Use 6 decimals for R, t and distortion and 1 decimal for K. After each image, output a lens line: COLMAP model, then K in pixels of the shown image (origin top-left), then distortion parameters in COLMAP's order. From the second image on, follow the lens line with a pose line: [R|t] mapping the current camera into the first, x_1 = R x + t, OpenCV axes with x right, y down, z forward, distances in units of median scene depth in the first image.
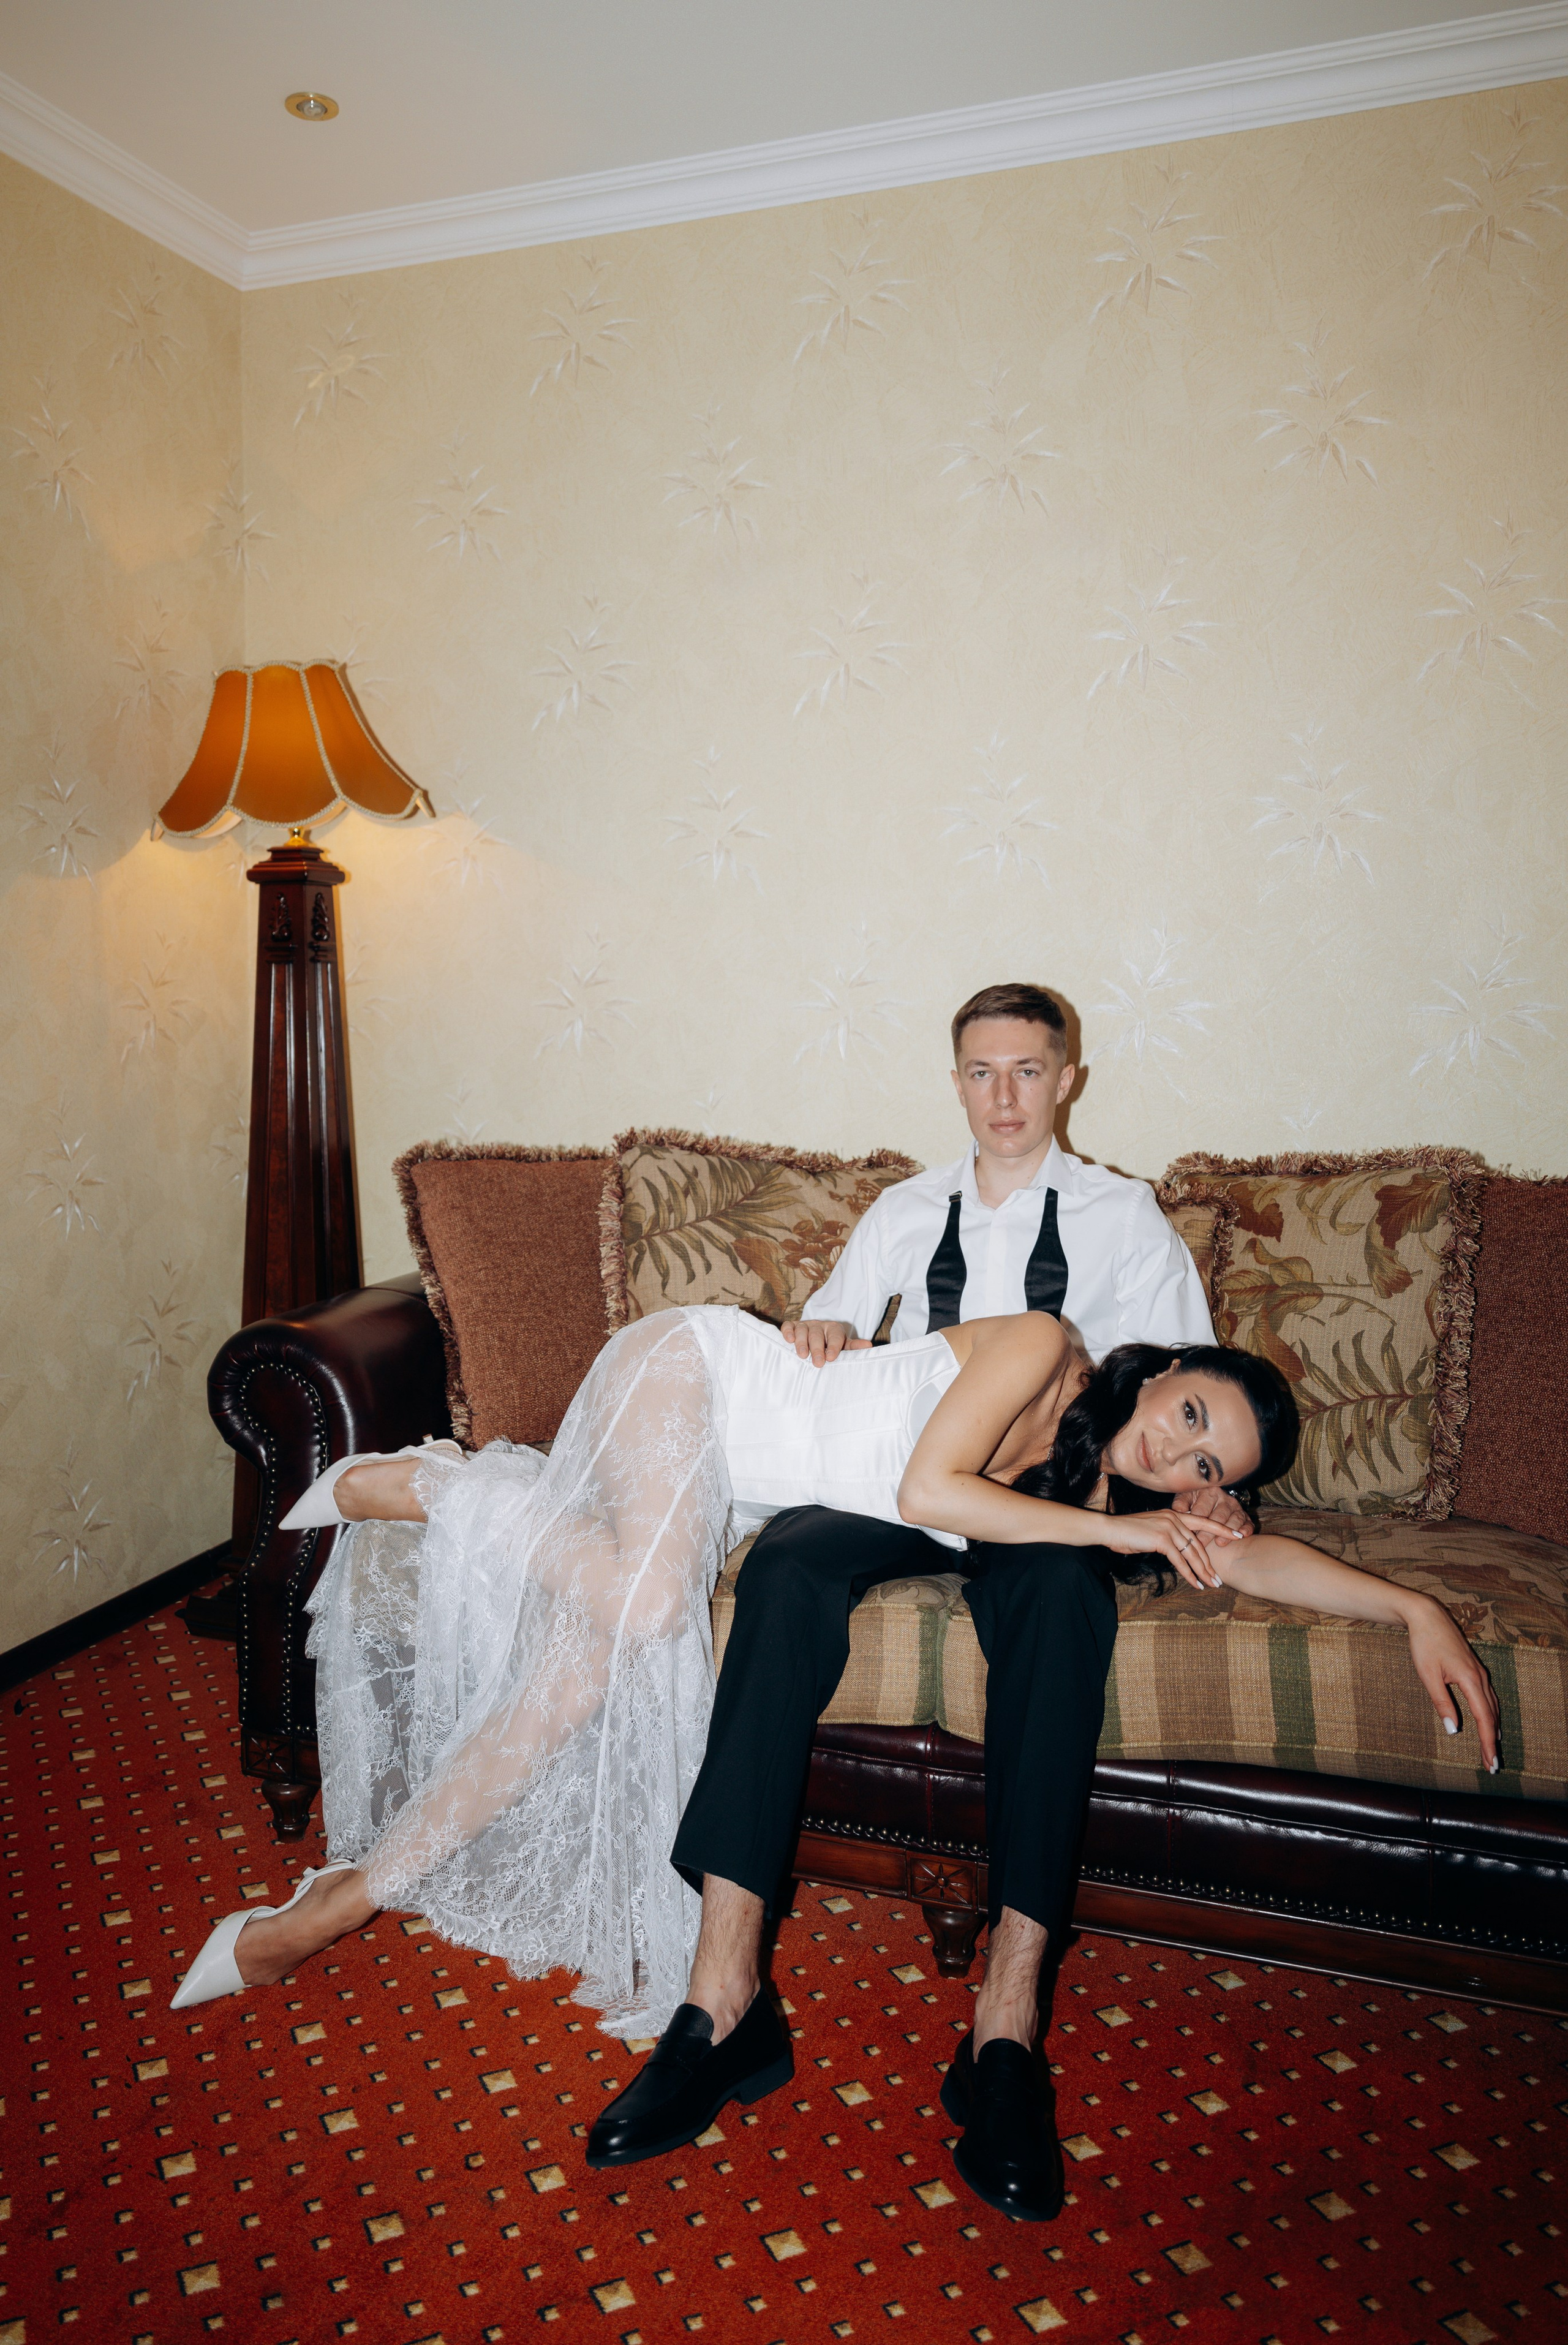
lens RADIAL K [[1737.6, 0, 698.3], [0, 1737.6, 1050.5], [0, 0, 1]] dist [-0.023713, 0.033040]
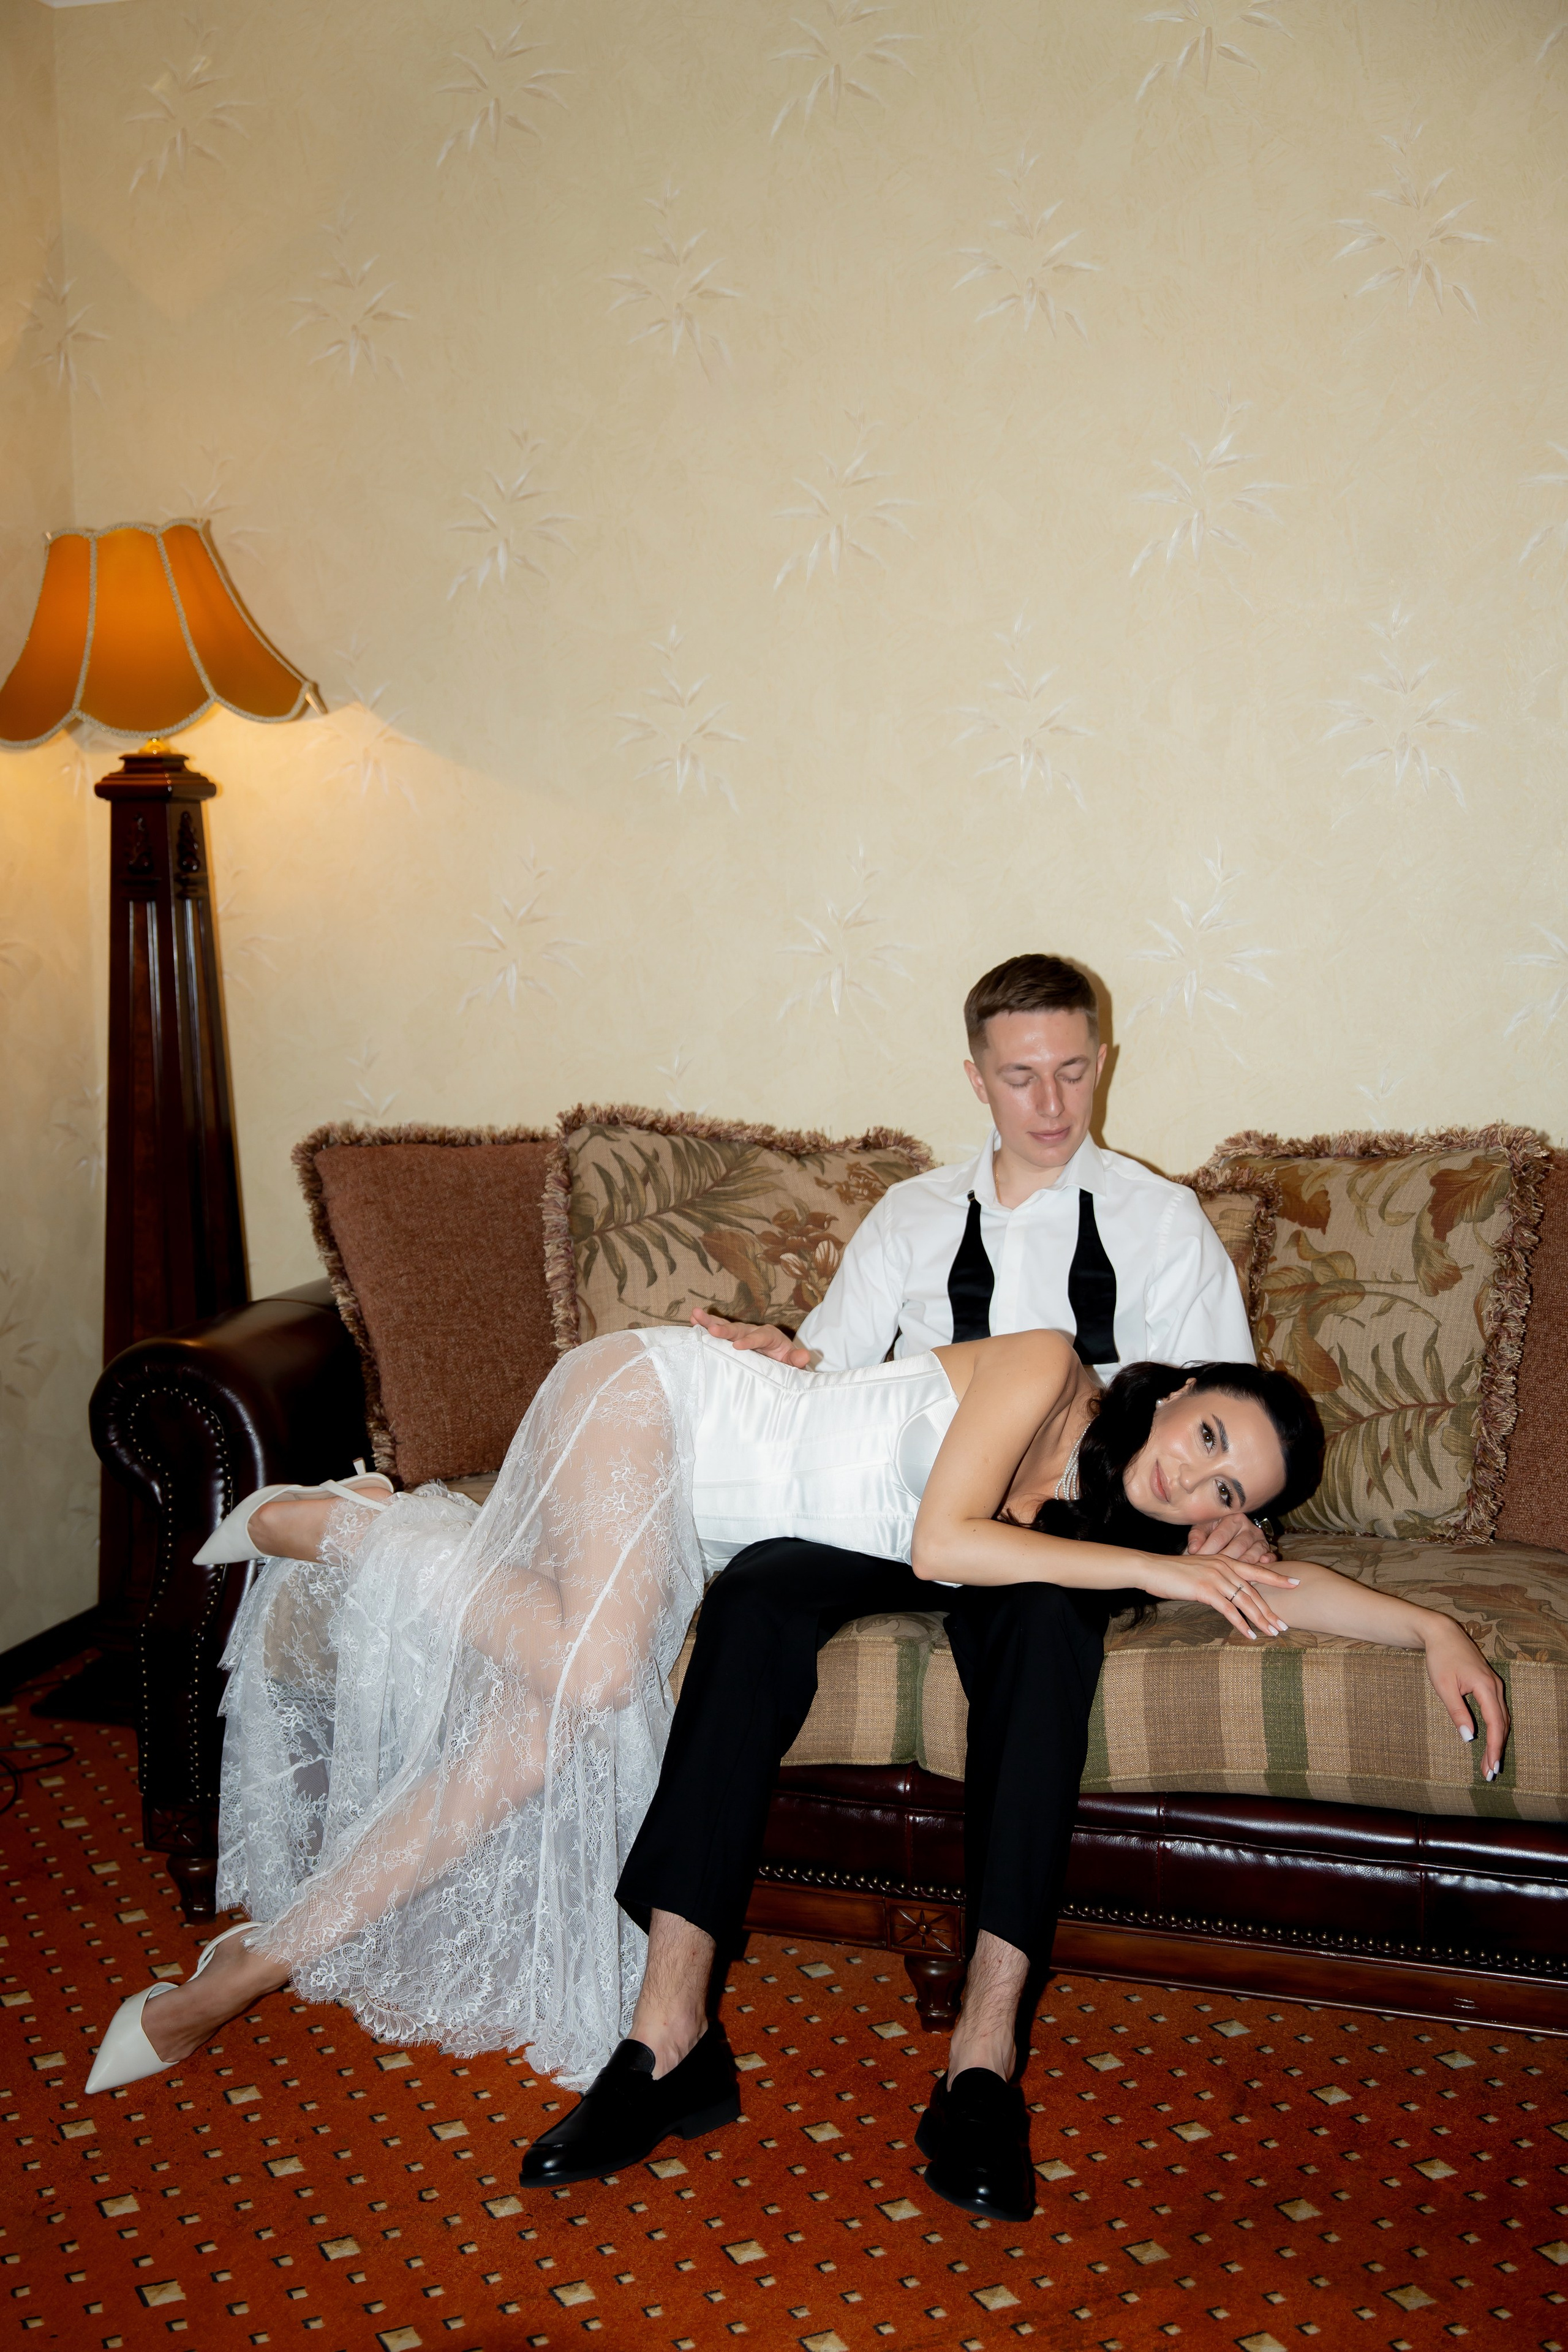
lens RADIAL K [[2659.8, 0, 783.7], [0, 2659.8, 1170.2], [0, 0, 1]] dist [0.007685, 0.000000]
pose [[0.999294, -0.009401, 0.036385, 0.013223], [0.005961, 0.995600, 0.093514, -0.043355], [-0.037104, -0.093231, 0.994953, -0.279525]]
